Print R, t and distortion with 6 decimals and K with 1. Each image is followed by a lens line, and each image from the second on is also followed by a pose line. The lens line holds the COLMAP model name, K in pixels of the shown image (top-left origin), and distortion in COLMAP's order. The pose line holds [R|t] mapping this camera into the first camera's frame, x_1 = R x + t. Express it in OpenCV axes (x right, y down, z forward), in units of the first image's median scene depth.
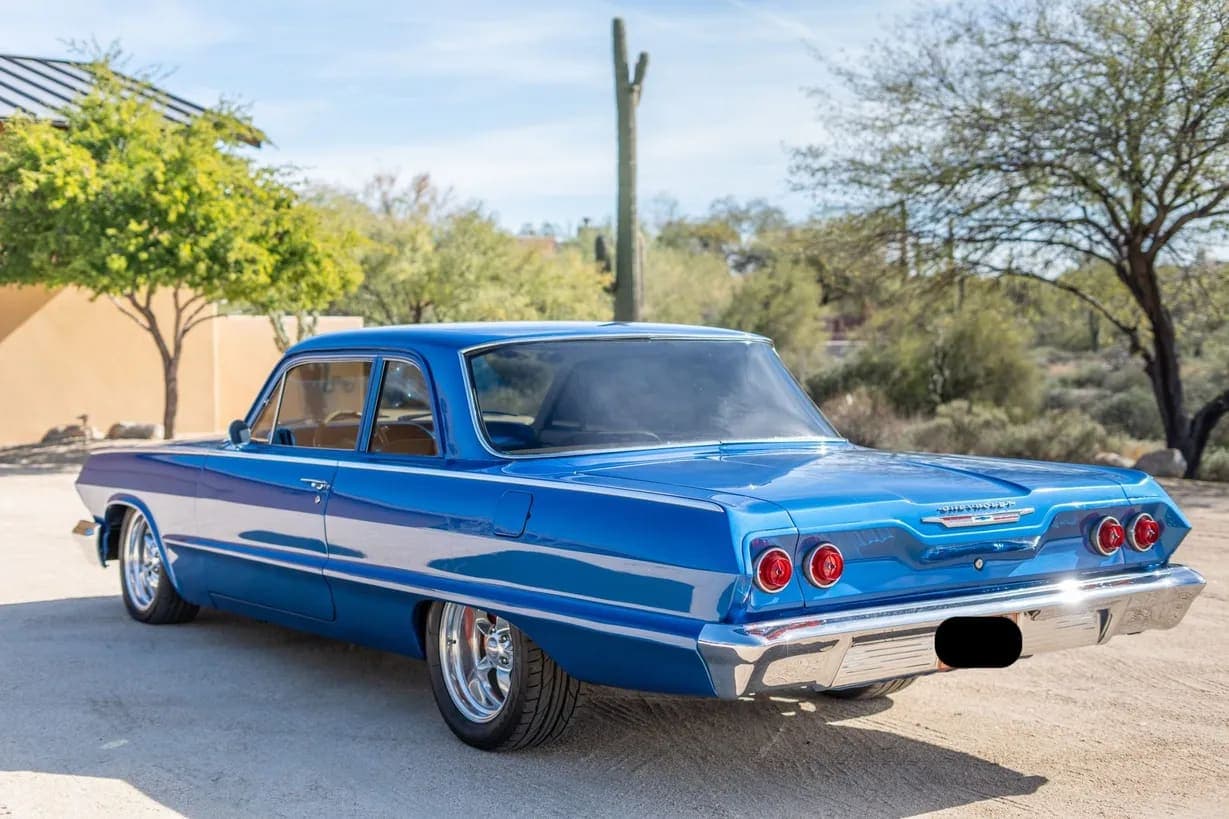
lens RADIAL K [[1809.0, 0, 614.5], [0, 1809.0, 409.5], [0, 0, 1]] dist [0.029848, 0.152986]
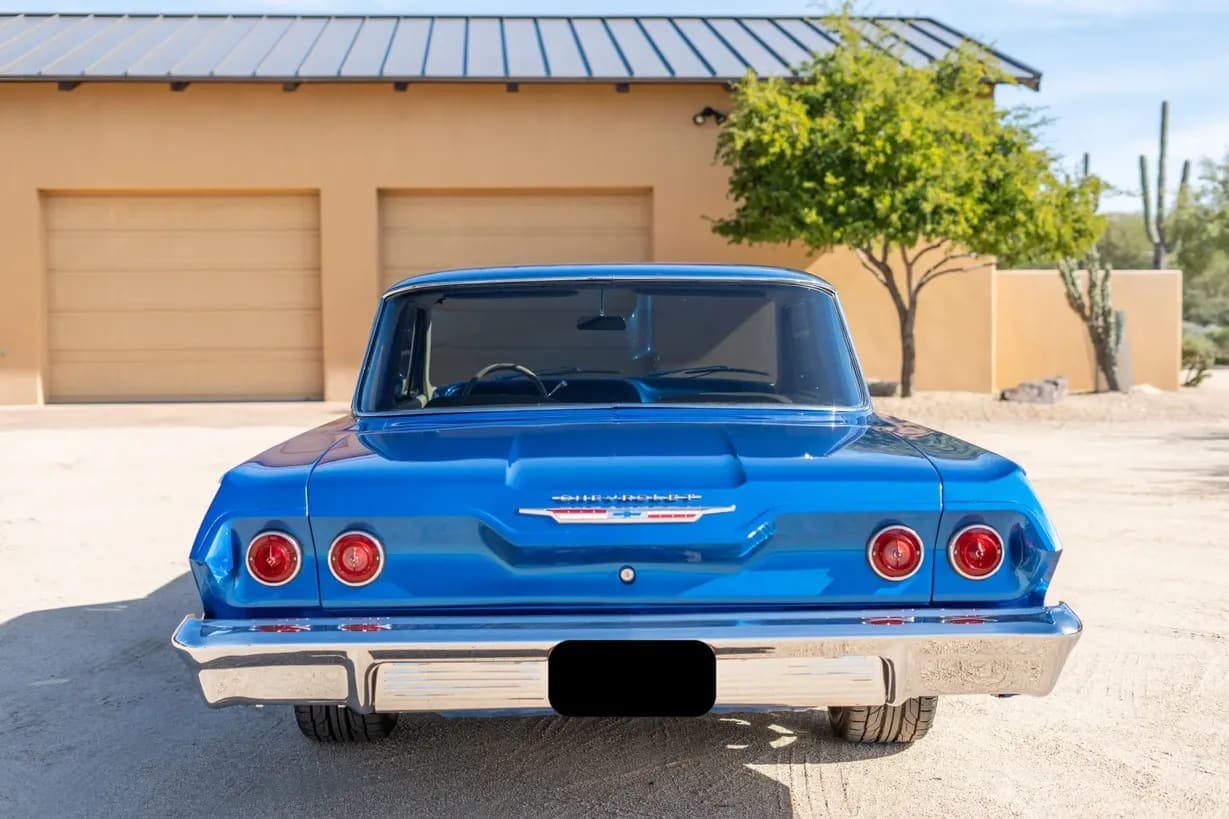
lens RADIAL K [[1809.0, 0, 614.5], [0, 1809.0, 409.5], [0, 0, 1]] dist [0.029848, 0.152986]
pose [[0.816290, 0.036011, -0.576519, 0.207486], [-0.023362, 0.999296, 0.029340, -0.001992], [0.577170, -0.010481, 0.816557, 0.124631]]
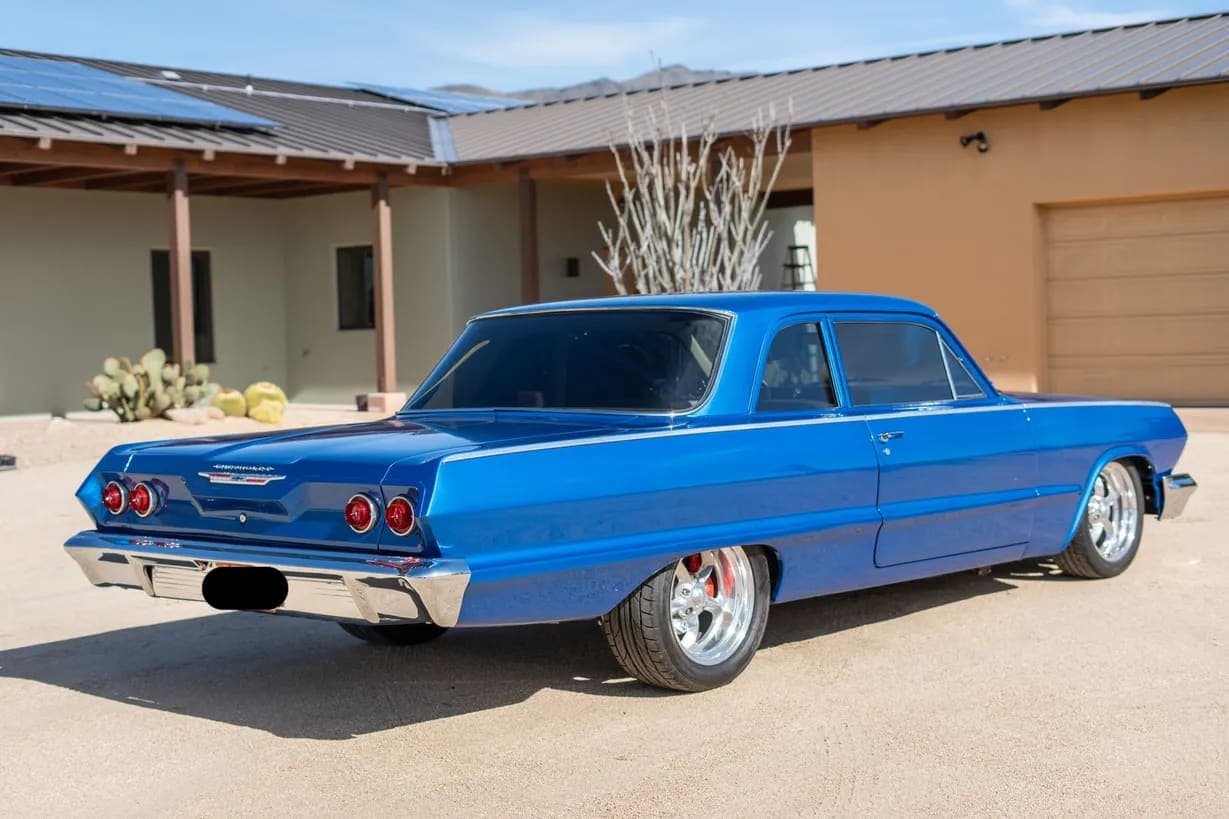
lens RADIAL K [[1973.6, 0, 614.5], [0, 1973.6, 409.5], [0, 0, 1]] dist [-0.046683, -0.040488]
pose [[0.190263, 0.042015, -0.980834, 0.482870], [-0.009999, 0.999115, 0.040858, -0.012336], [0.981682, 0.002033, 0.190515, 0.326549]]
